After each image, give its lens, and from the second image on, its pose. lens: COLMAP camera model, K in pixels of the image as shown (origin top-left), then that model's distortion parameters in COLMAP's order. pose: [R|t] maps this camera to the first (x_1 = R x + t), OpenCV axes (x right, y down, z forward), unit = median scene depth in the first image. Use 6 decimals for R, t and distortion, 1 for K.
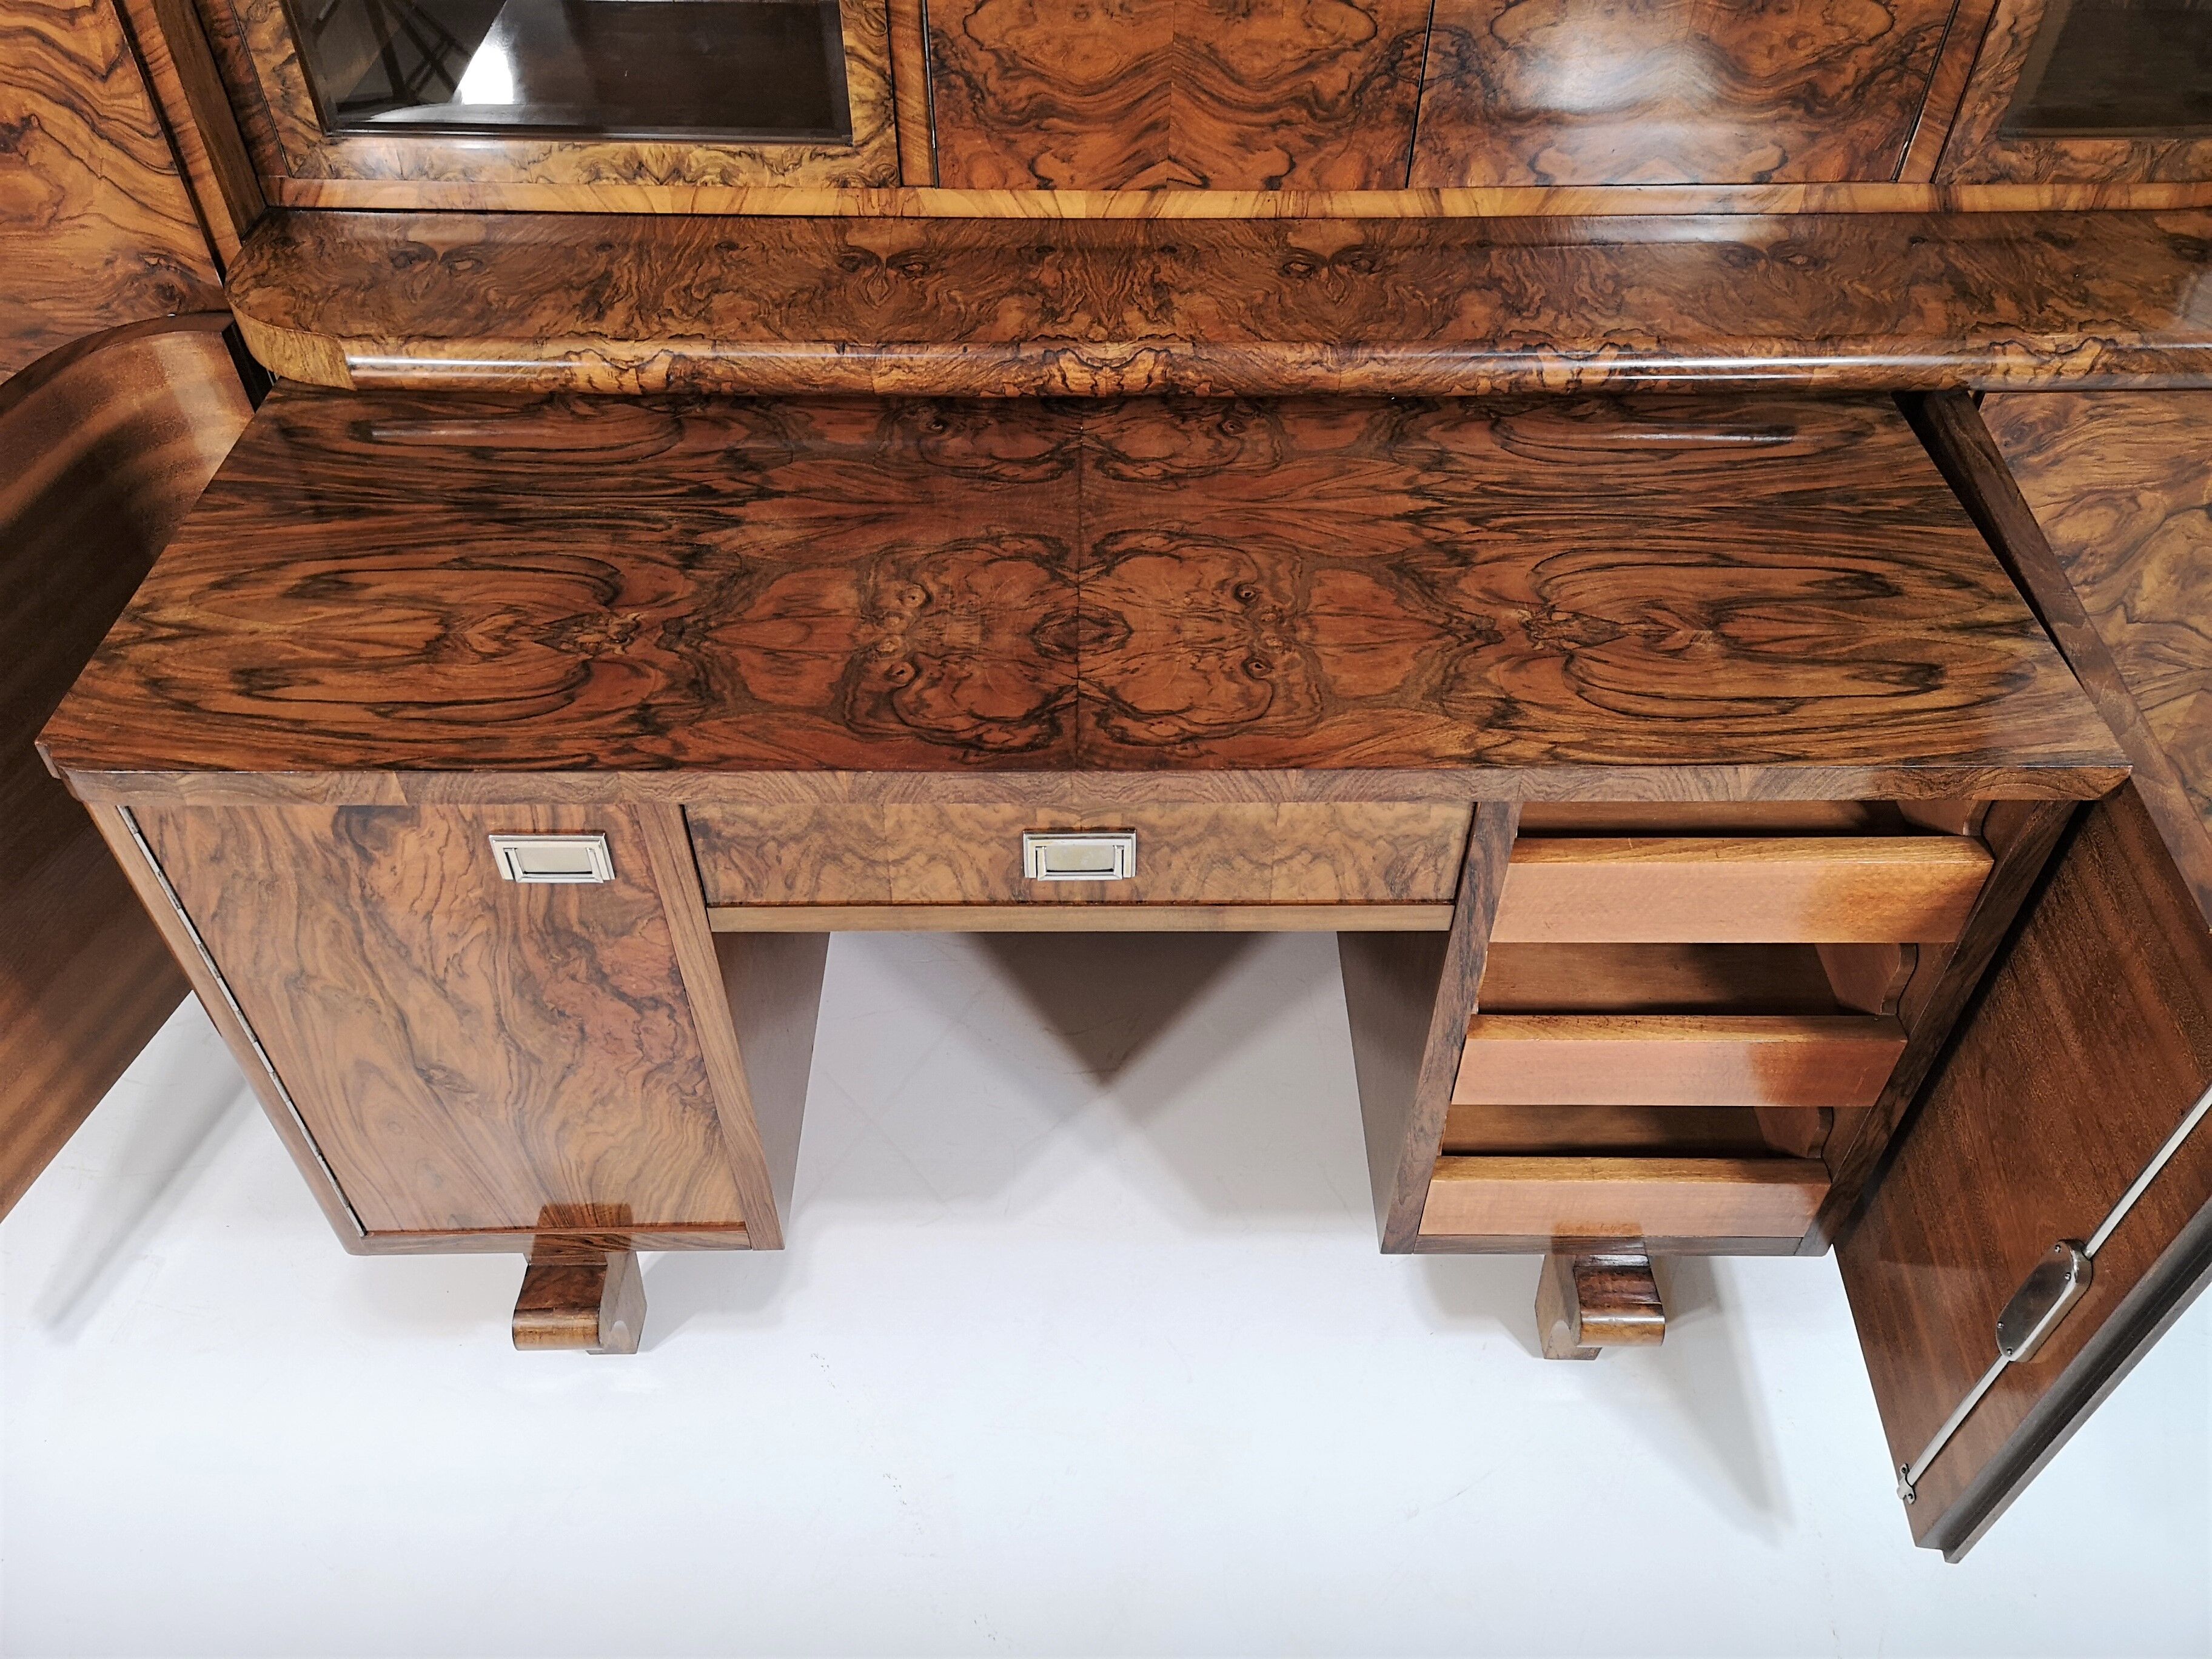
lens RADIAL K [[1799.3, 0, 1104.9], [0, 1799.3, 868.8], [0, 0, 1]] dist [0.031194, -0.014987]
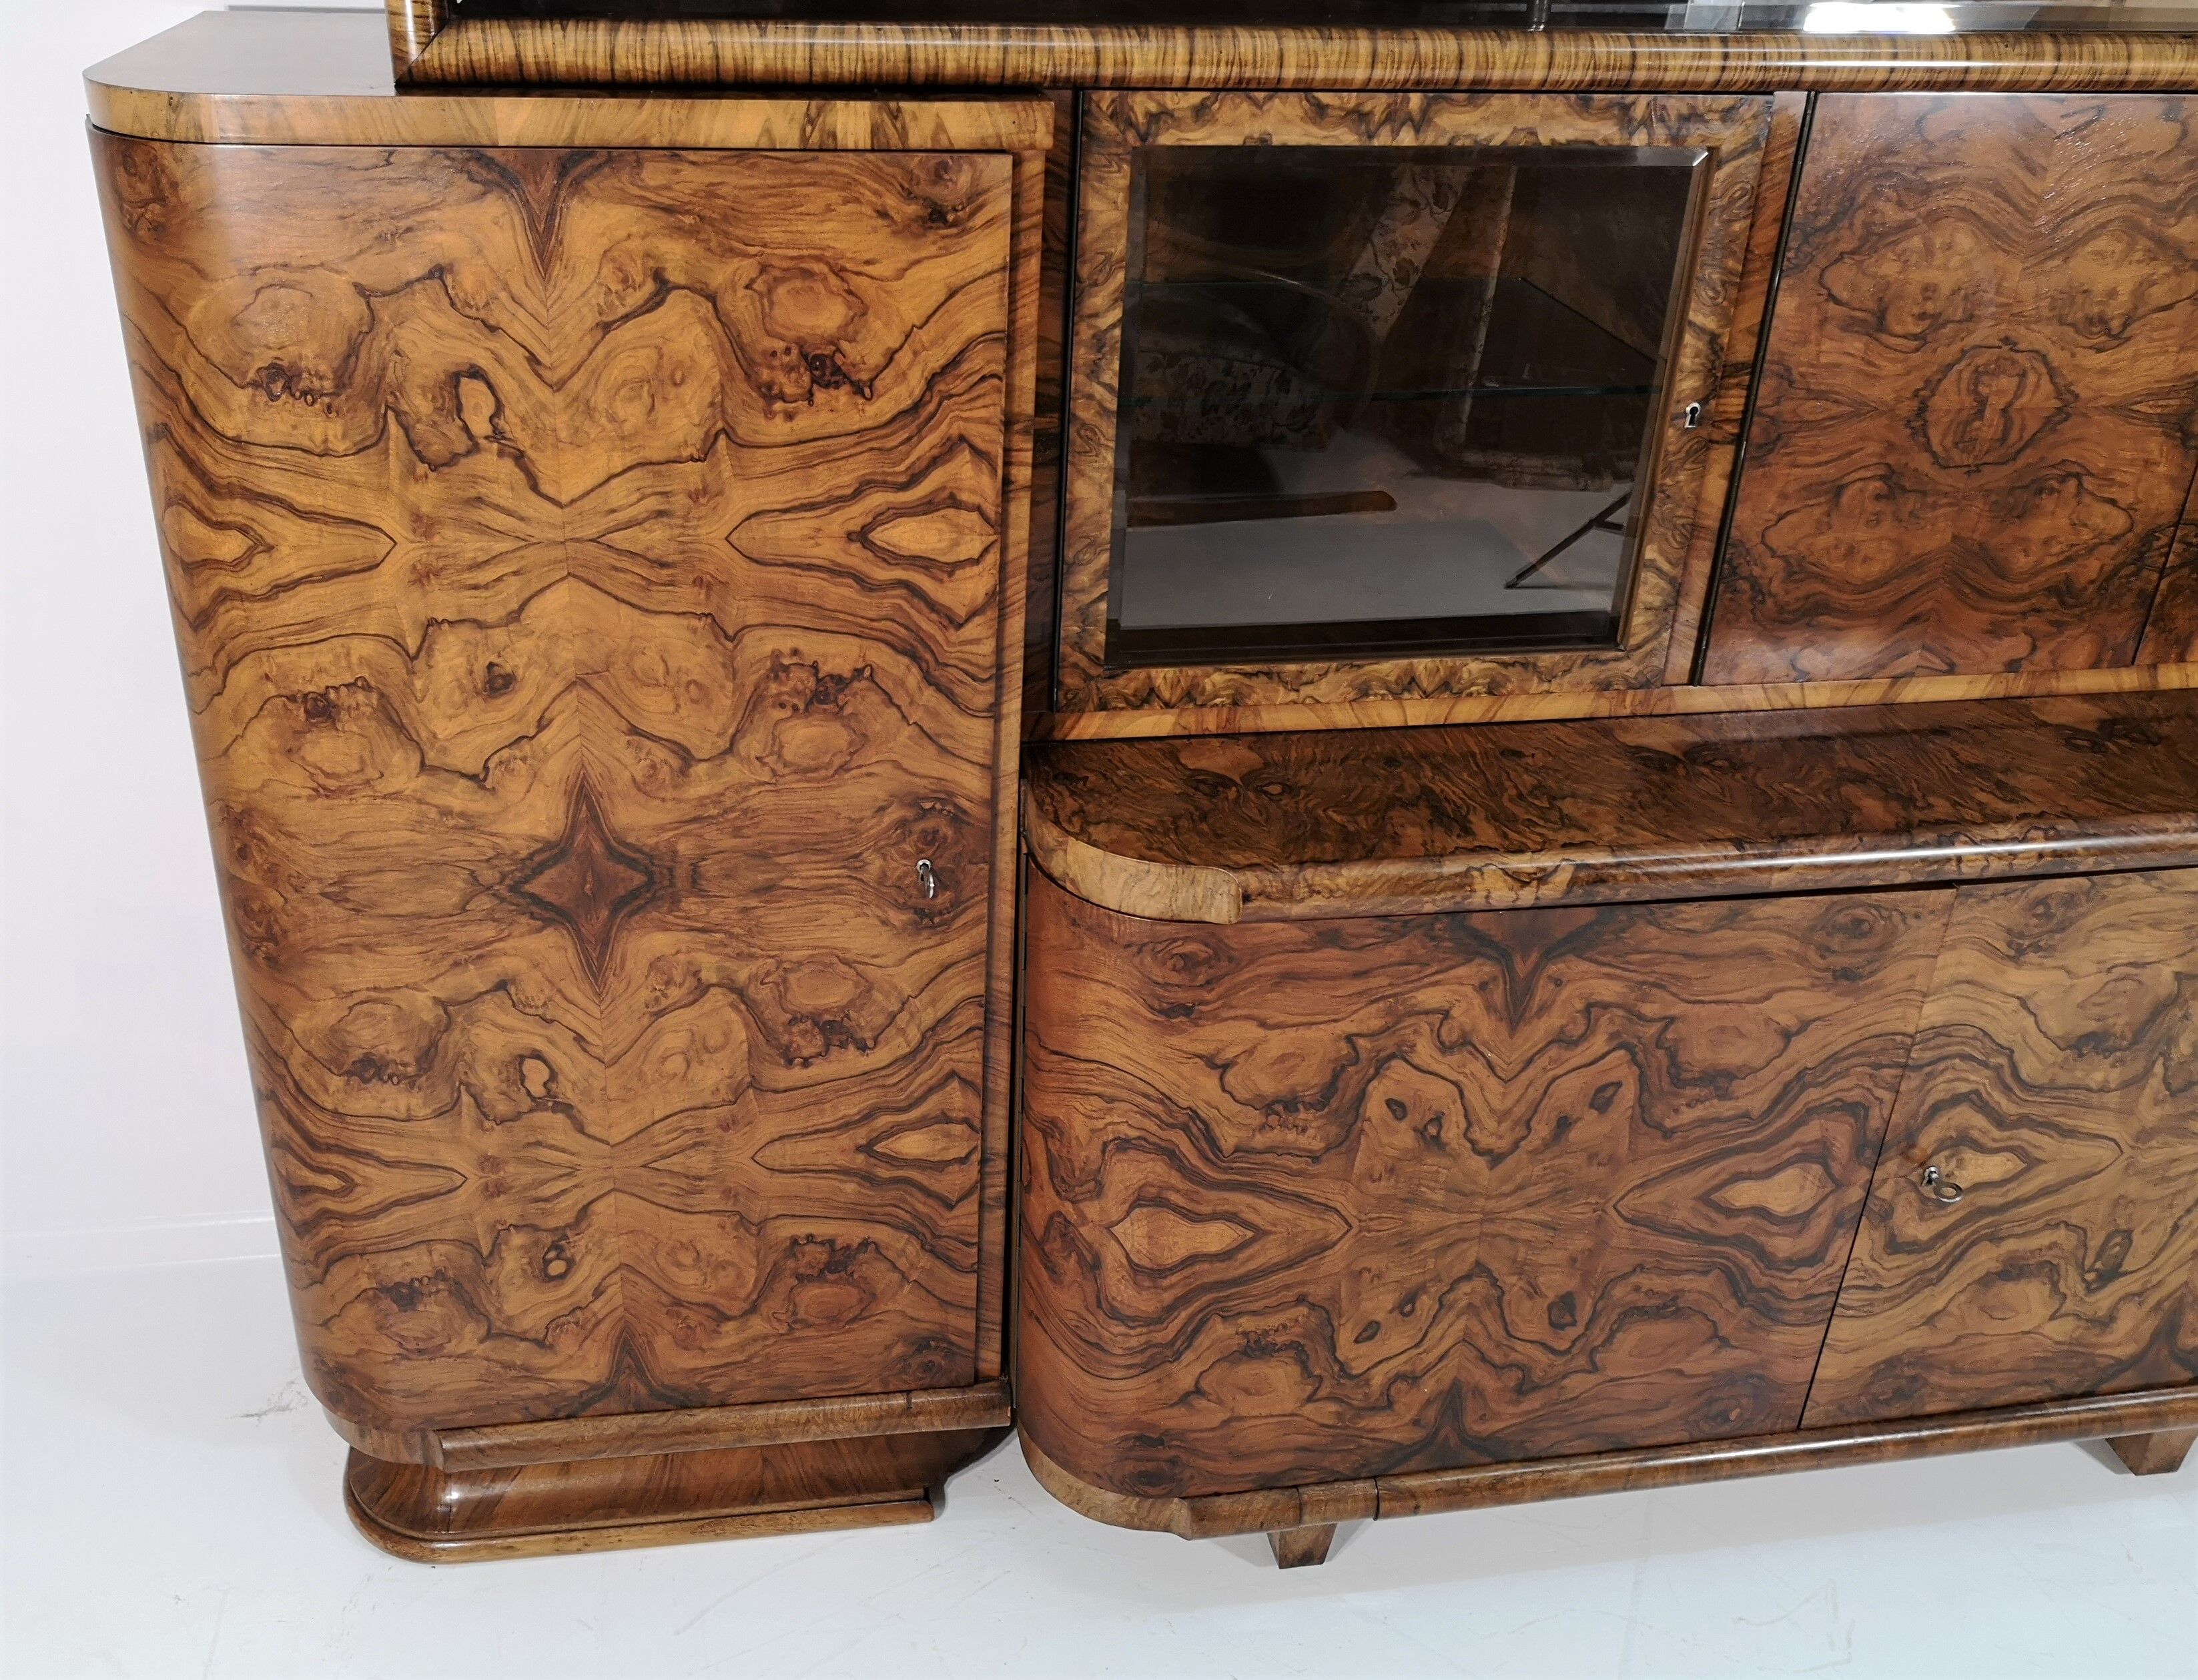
lens RADIAL K [[1944.1, 0, 1008.6], [0, 1944.1, 747.7], [0, 0, 1]] dist [0.055840, -0.098561]
pose [[0.988692, -0.051993, 0.140660, -0.643478], [0.094237, 0.945046, -0.313060, -0.048235], [-0.116653, 0.322776, 0.939259, 0.054184]]
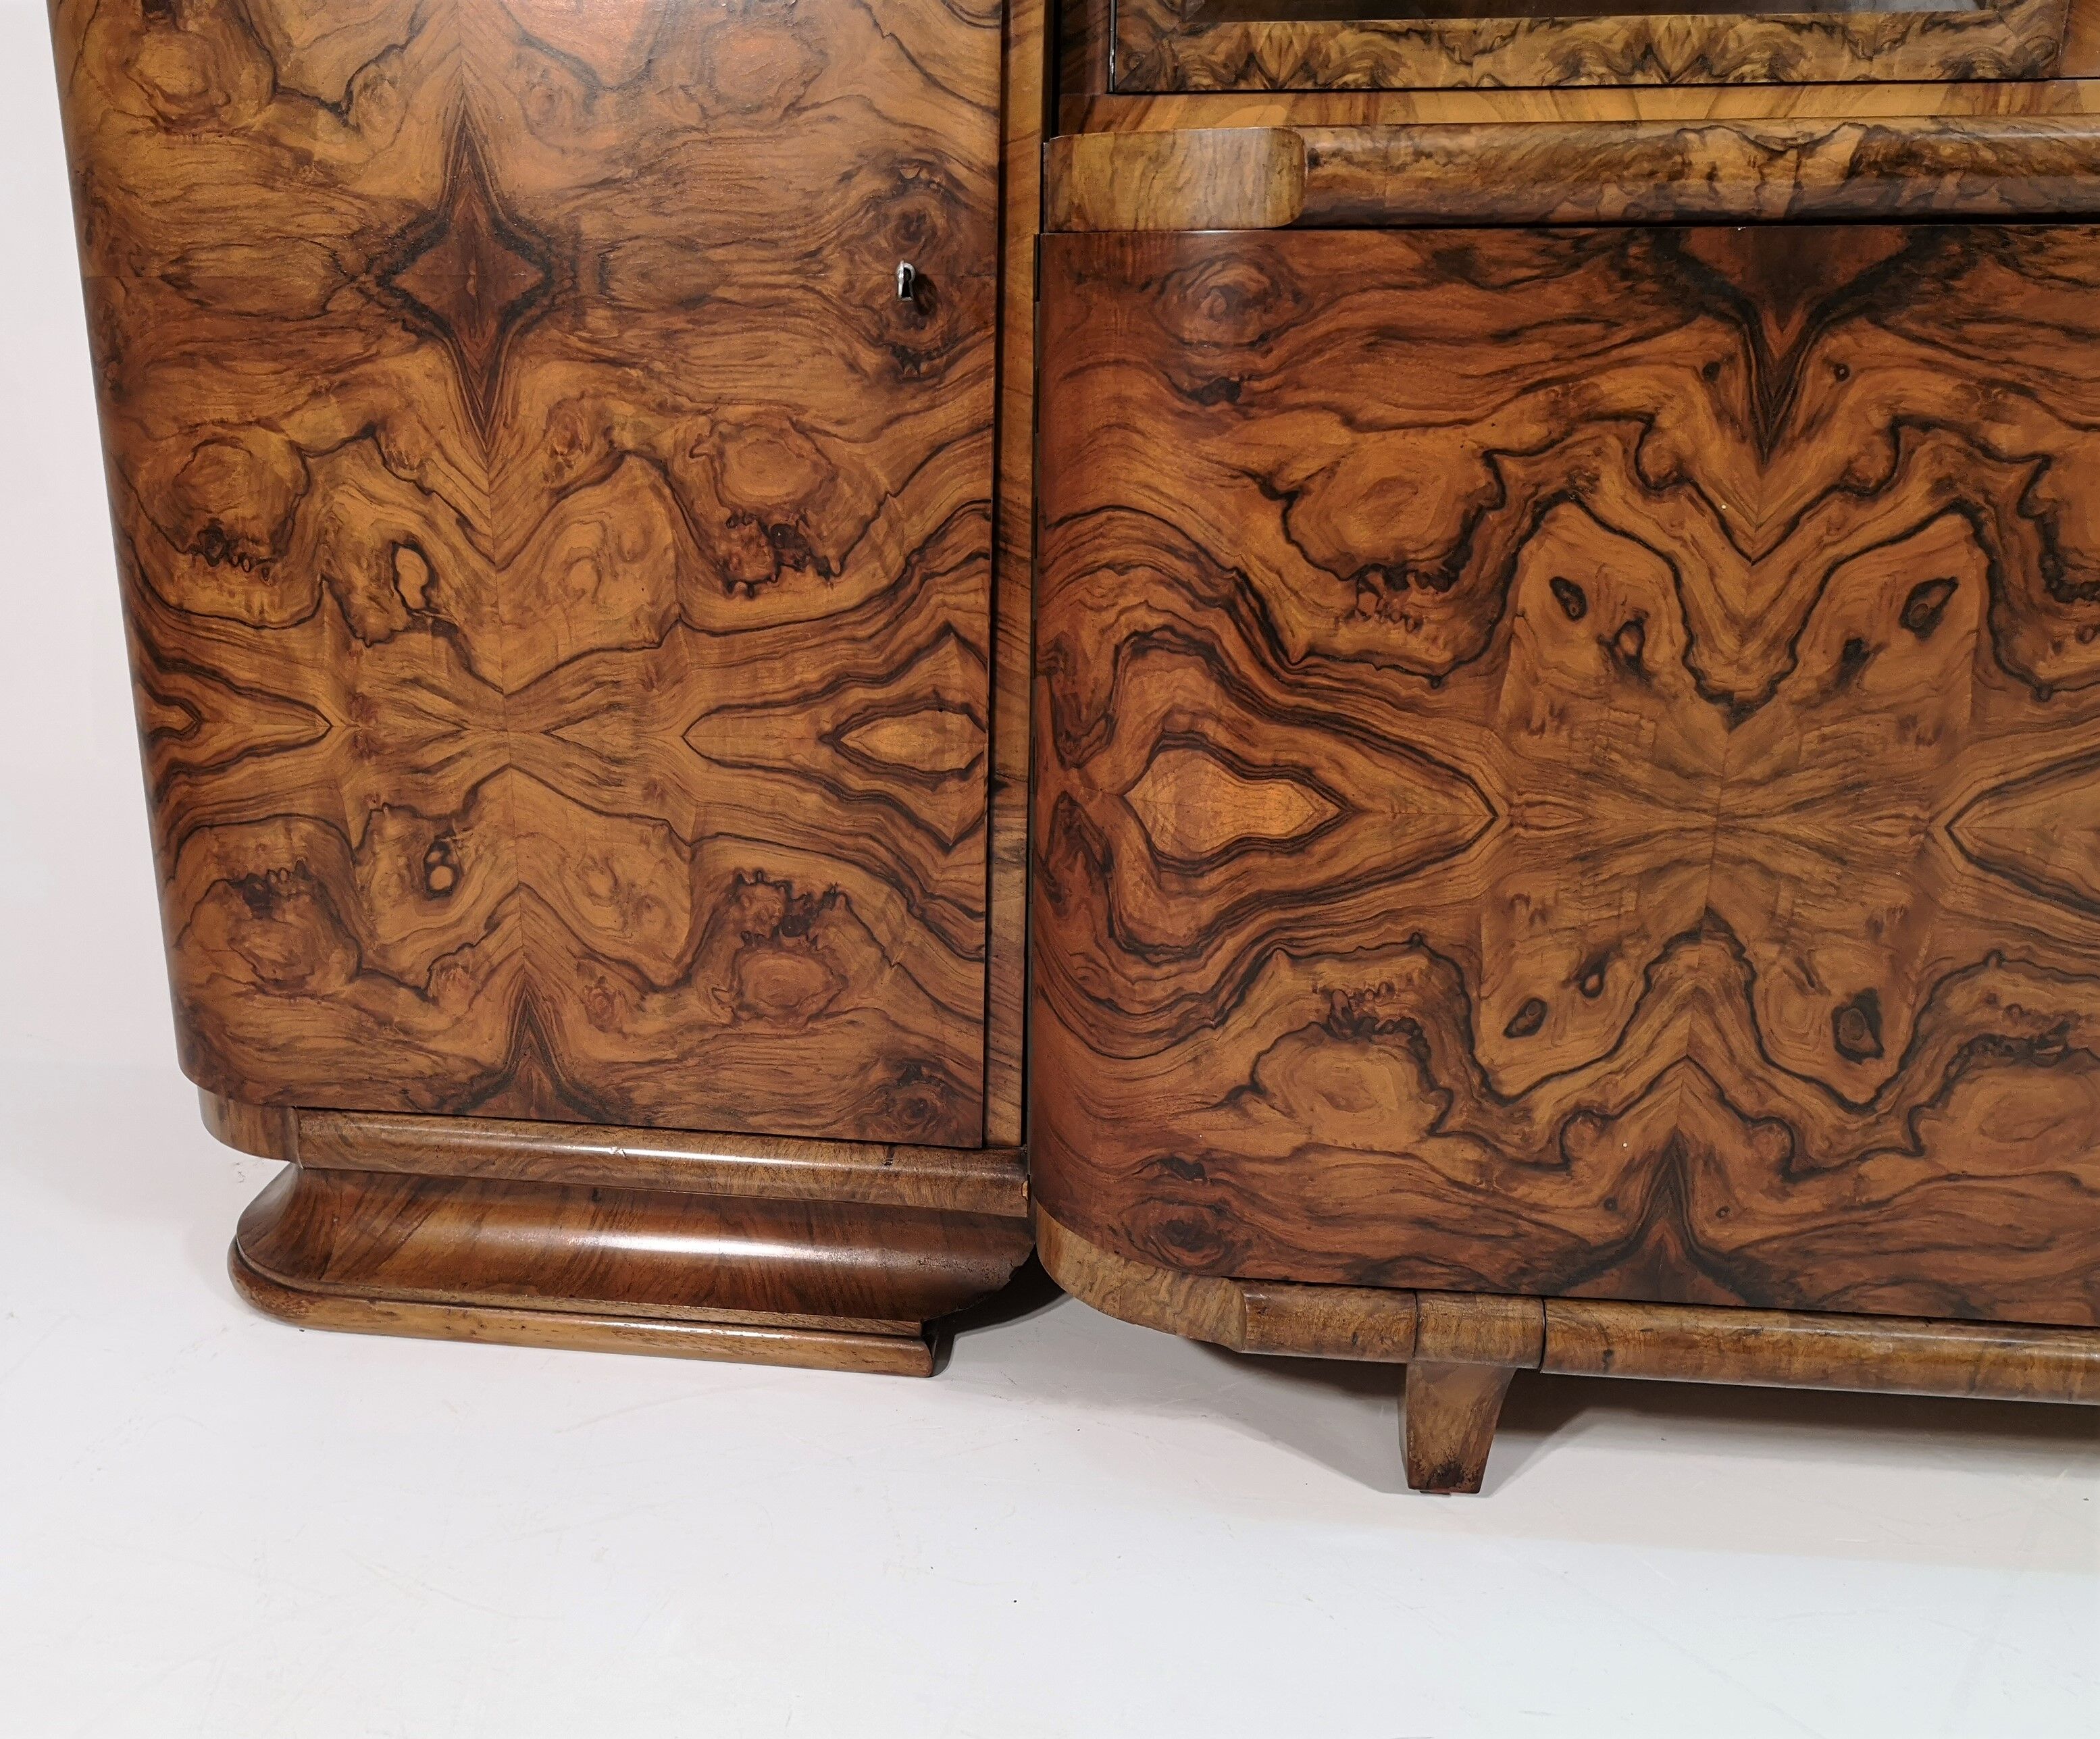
lens RADIAL K [[1948.6, 0, 883.3], [0, 1948.6, 909.3], [0, 0, 1]] dist [0.009774, 0.000000]
pose [[0.991163, 0.029011, -0.129437, -0.447304], [-0.083843, 0.893170, -0.441835, 0.240177], [0.102791, 0.448783, 0.887709, 0.493682]]
